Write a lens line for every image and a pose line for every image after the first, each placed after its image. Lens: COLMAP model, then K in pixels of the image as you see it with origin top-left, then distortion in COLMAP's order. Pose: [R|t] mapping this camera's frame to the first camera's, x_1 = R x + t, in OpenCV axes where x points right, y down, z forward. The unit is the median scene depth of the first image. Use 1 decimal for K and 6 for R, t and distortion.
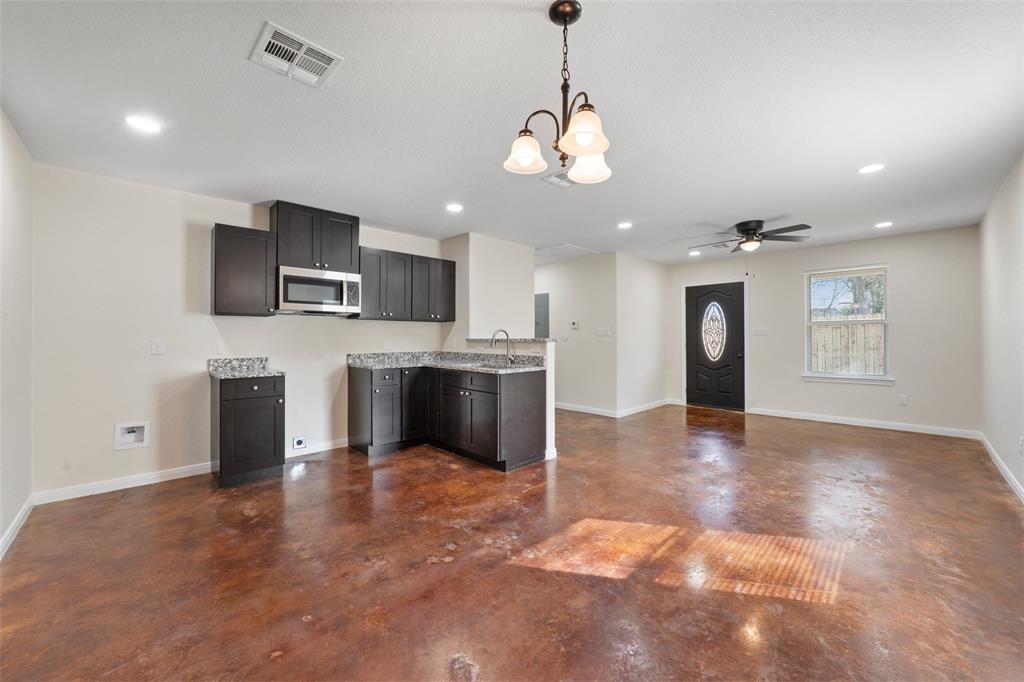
lens RADIAL K [[406.1, 0, 487.1], [0, 406.1, 328.0], [0, 0, 1]] dist [0.000021, -0.000108]
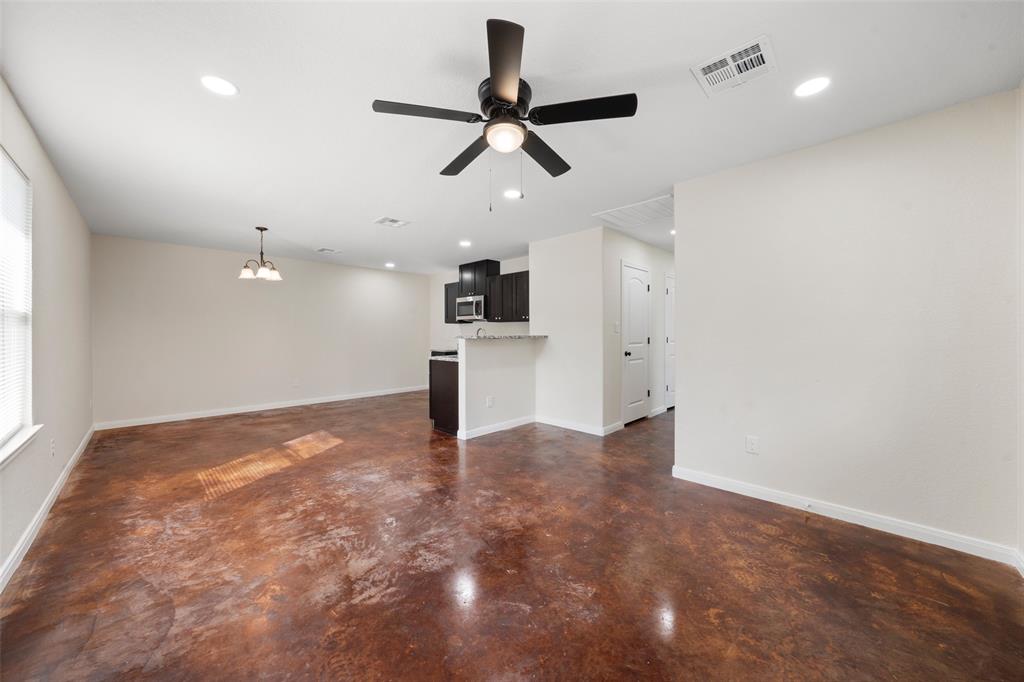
lens RADIAL K [[344.4, 0, 491.2], [0, 344.4, 334.3], [0, 0, 1]] dist [0.000181, 0.000047]
pose [[0.019932, 0.001534, -0.999800, 1.458563], [0.031385, 0.999505, 0.002159, 0.031726], [0.999309, -0.031421, 0.019874, 1.379653]]
